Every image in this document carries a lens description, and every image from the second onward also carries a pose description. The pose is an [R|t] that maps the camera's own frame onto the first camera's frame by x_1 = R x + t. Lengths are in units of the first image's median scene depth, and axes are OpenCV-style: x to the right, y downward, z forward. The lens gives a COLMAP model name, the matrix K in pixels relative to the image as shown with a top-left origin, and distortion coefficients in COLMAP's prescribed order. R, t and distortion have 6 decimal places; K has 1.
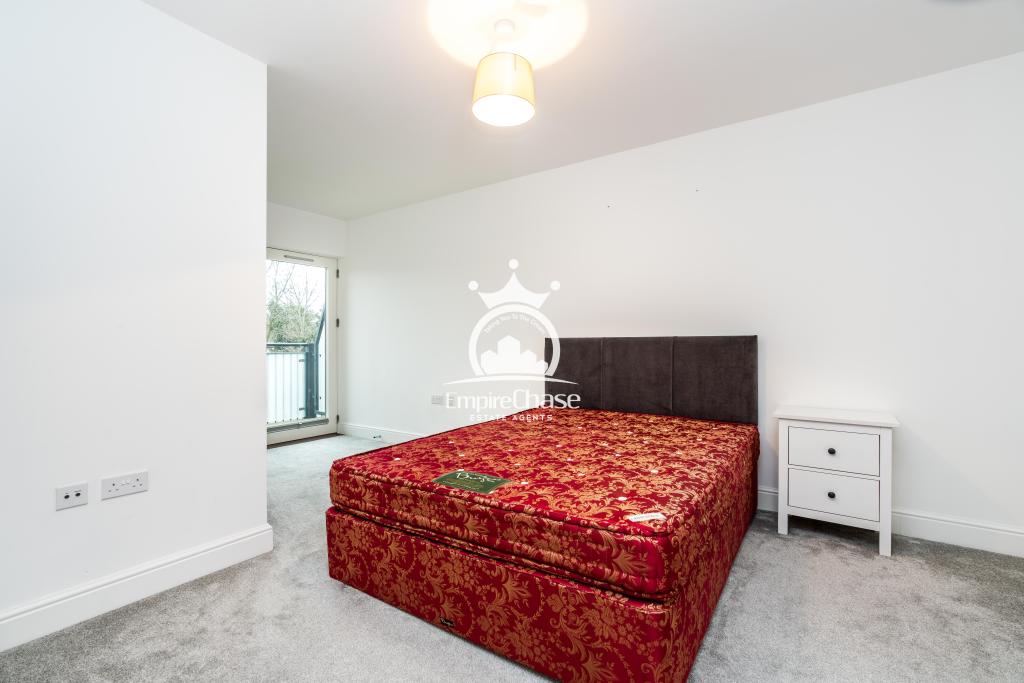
lens RADIAL K [[464.0, 0, 512.9], [0, 464.0, 342.6], [0, 0, 1]] dist [0.001353, 0.000091]
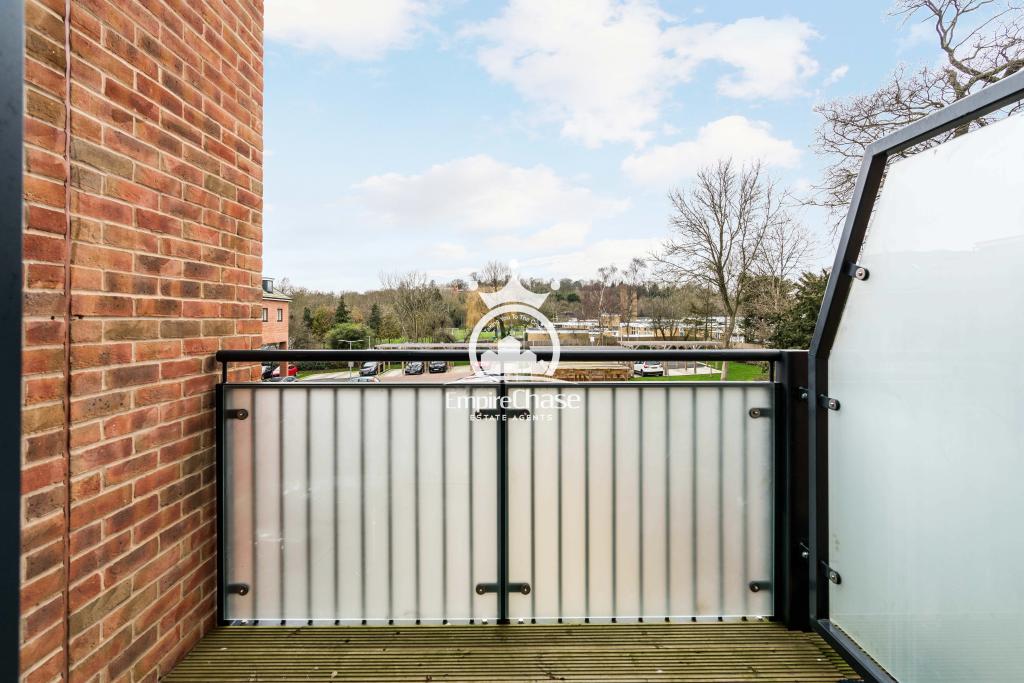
lens RADIAL K [[464.0, 0, 511.8], [0, 464.0, 317.1], [0, 0, 1]] dist [0.001353, 0.000091]
pose [[0.584792, 0.000419, -0.811183, -0.314574], [-0.001519, 0.999999, -0.000578, -0.018652], [0.811182, 0.001570, 0.584792, 0.713295]]
